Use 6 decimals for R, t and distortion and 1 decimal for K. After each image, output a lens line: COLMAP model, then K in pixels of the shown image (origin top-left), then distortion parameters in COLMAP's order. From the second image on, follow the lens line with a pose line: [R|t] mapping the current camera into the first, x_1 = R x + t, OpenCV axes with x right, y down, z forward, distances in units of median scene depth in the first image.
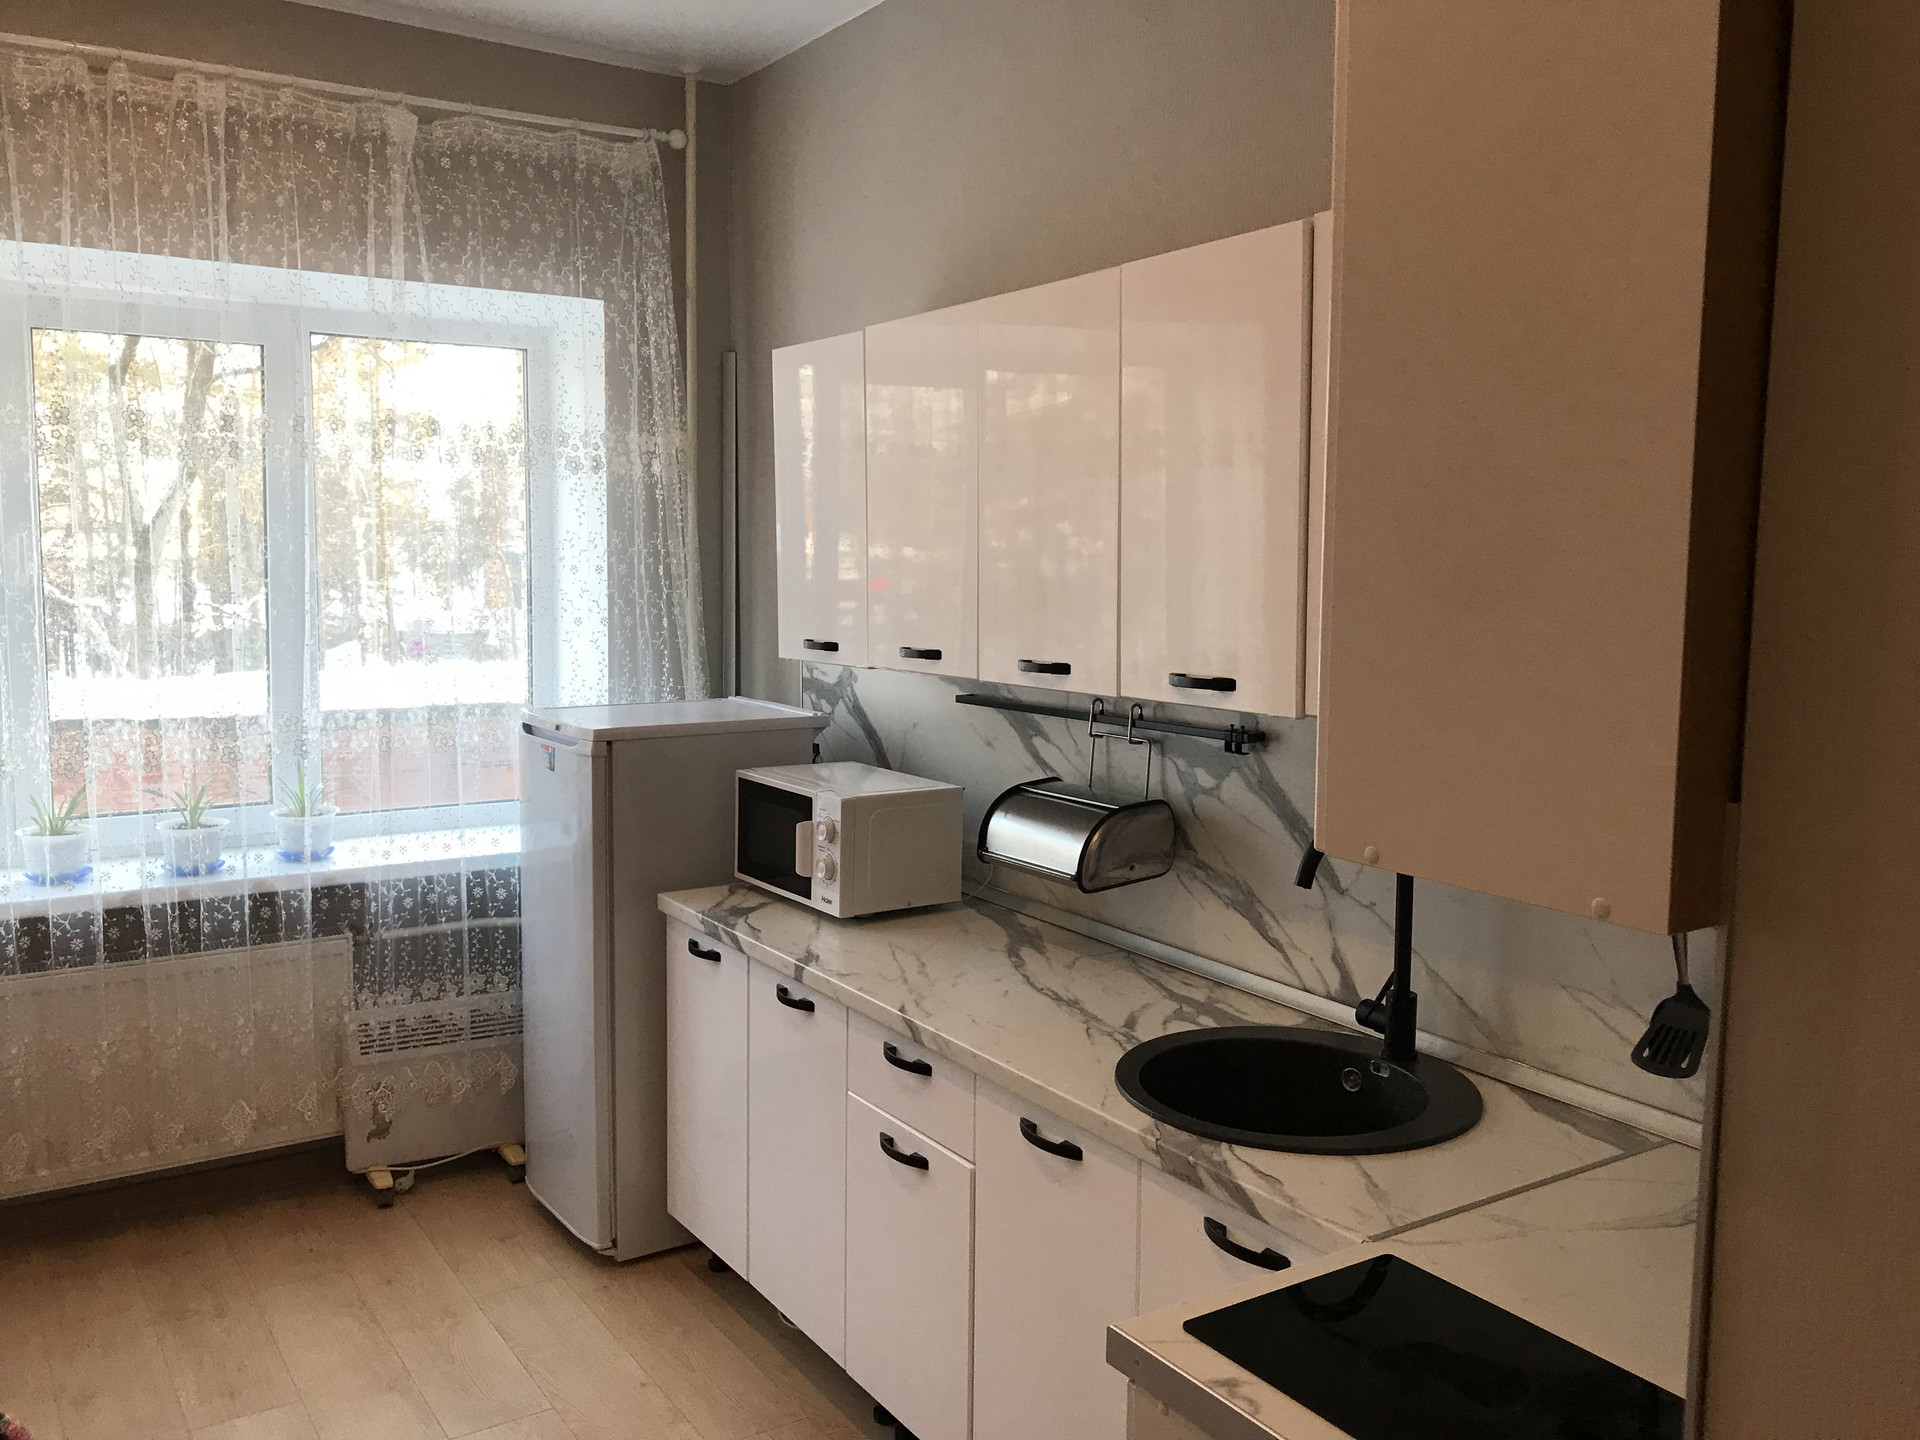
lens RADIAL K [[1566.0, 0, 945.1], [0, 1566.0, 695.9], [0, 0, 1]] dist [0.017320, -0.012100]
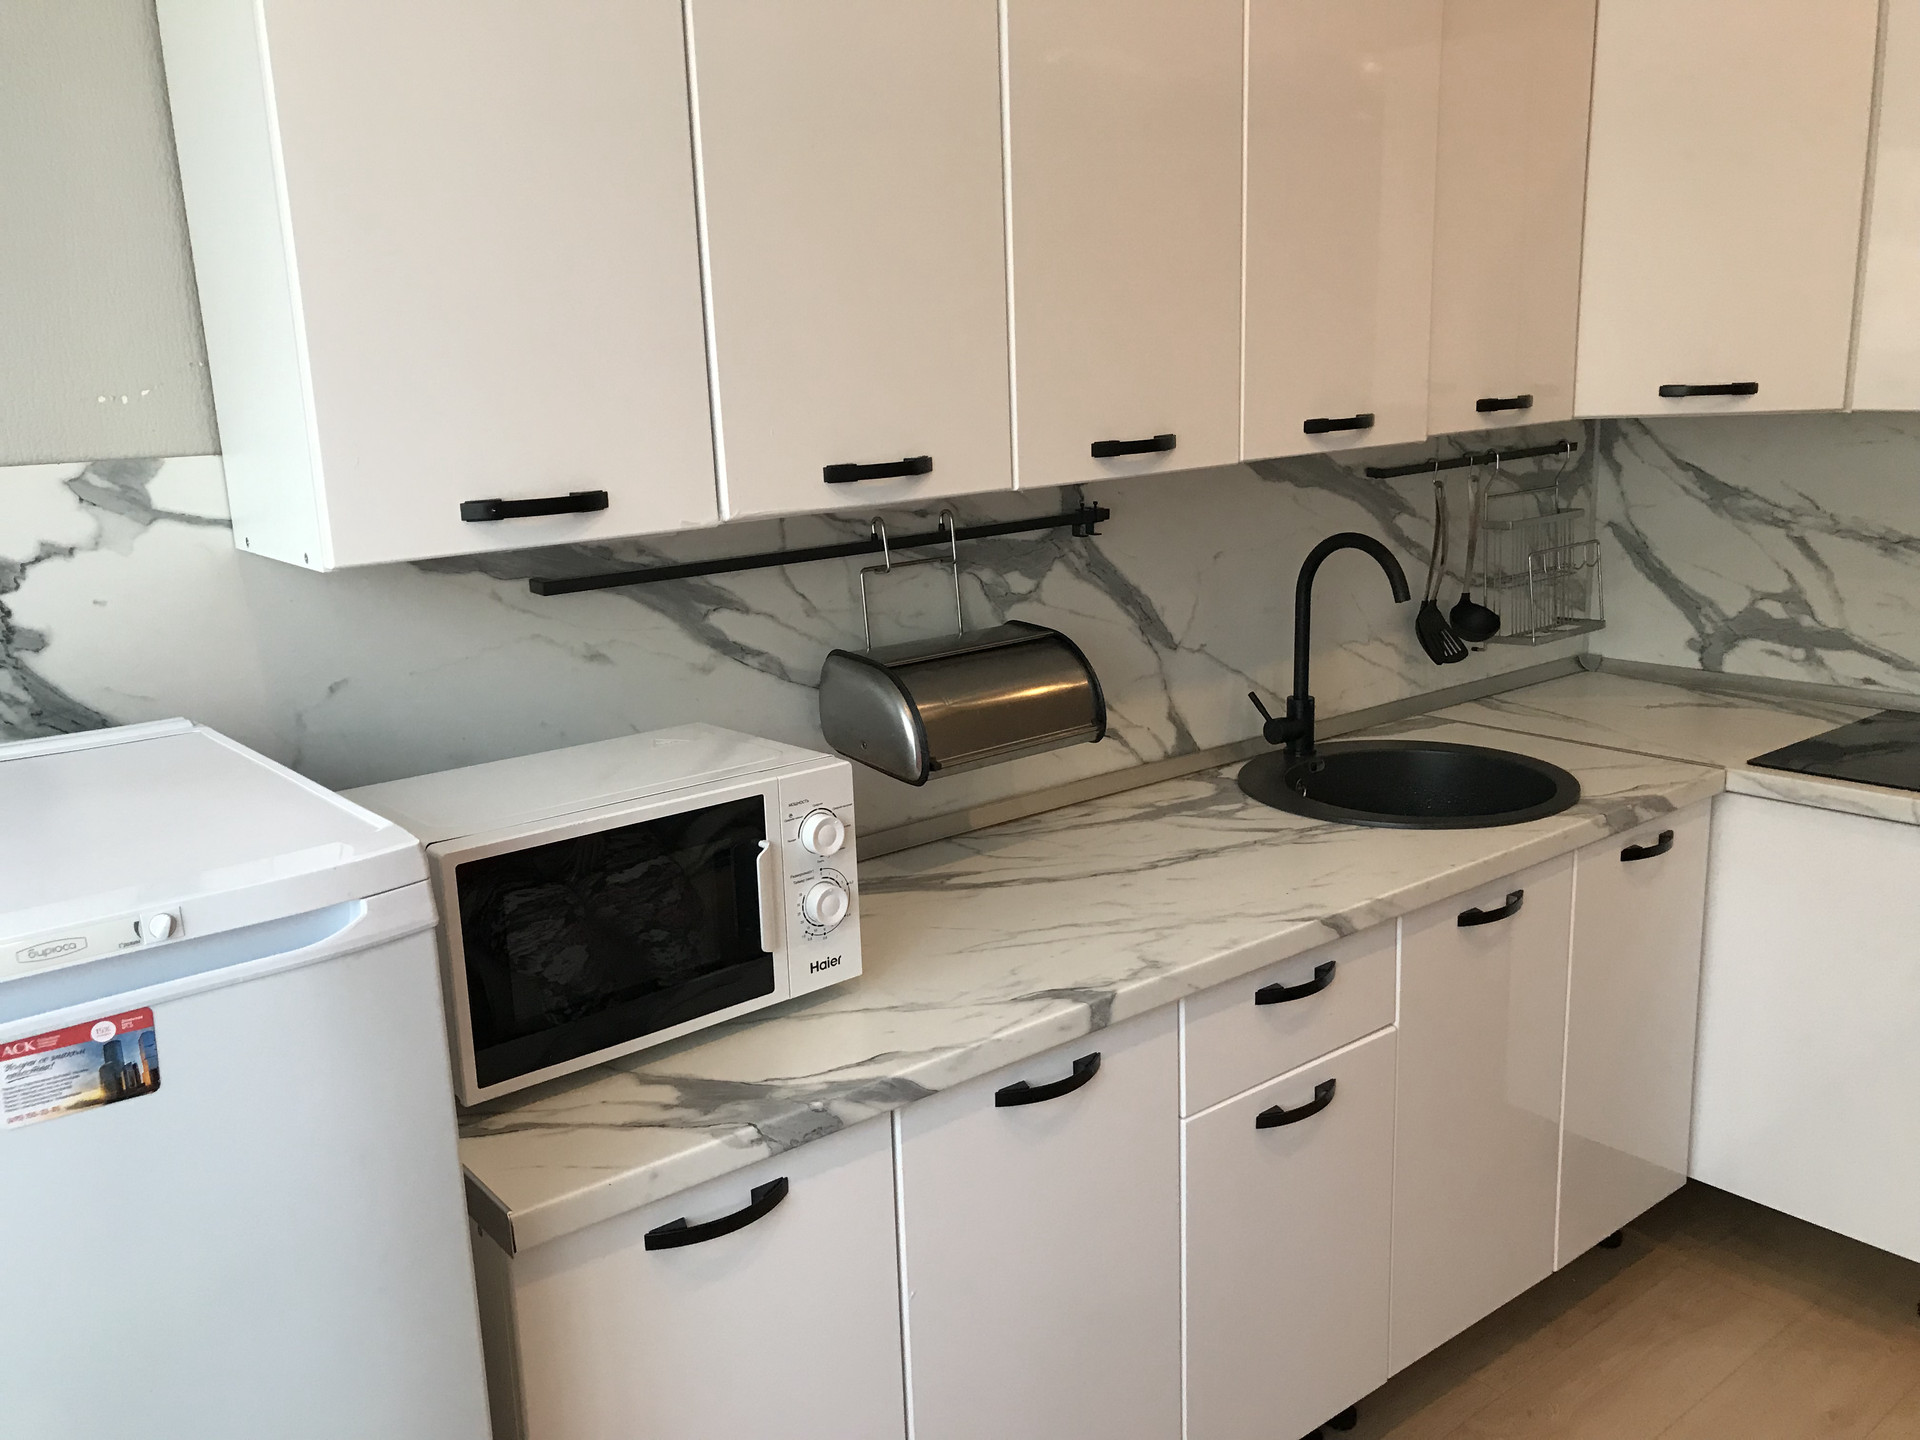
lens RADIAL K [[1566.0, 0, 942.9], [0, 1566.0, 732.4], [0, 0, 1]] dist [0.017320, -0.012100]
pose [[-0.087214, -0.237490, 0.967467, -0.554031], [0.129416, 0.960236, 0.247381, -0.069177], [-0.987747, 0.146781, -0.053011, 0.938539]]
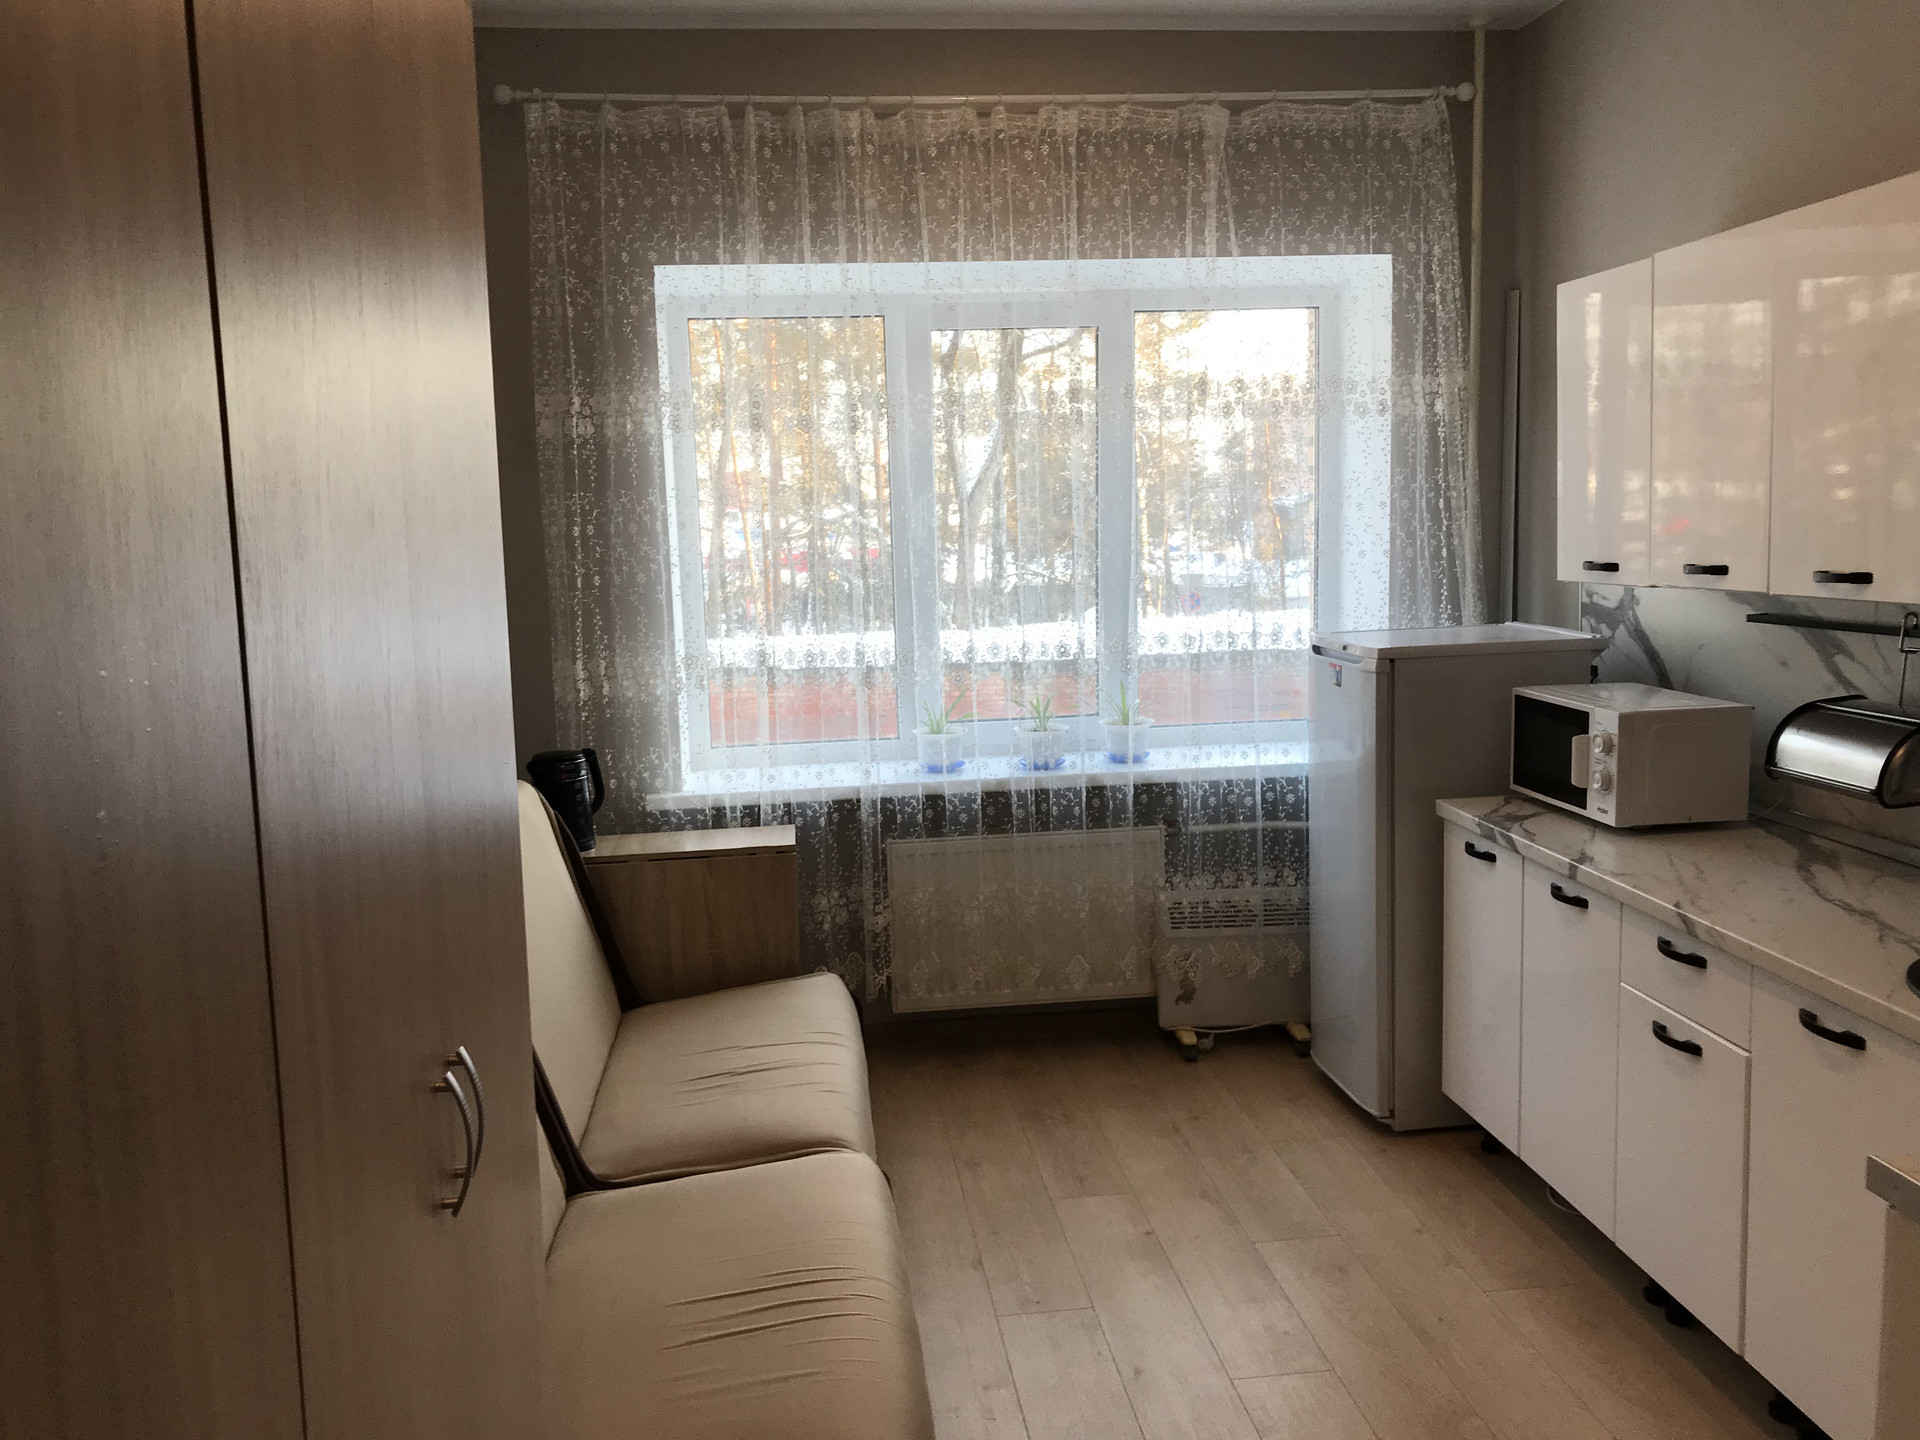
lens RADIAL K [[1566.0, 0, 957.5], [0, 1566.0, 719.0], [0, 0, 1]] dist [0.017320, -0.012100]
pose [[0.891596, 0.020212, -0.452380, 0.012890], [-0.000177, 0.999019, 0.044287, 0.022228], [0.452832, -0.039406, 0.890725, -0.122133]]
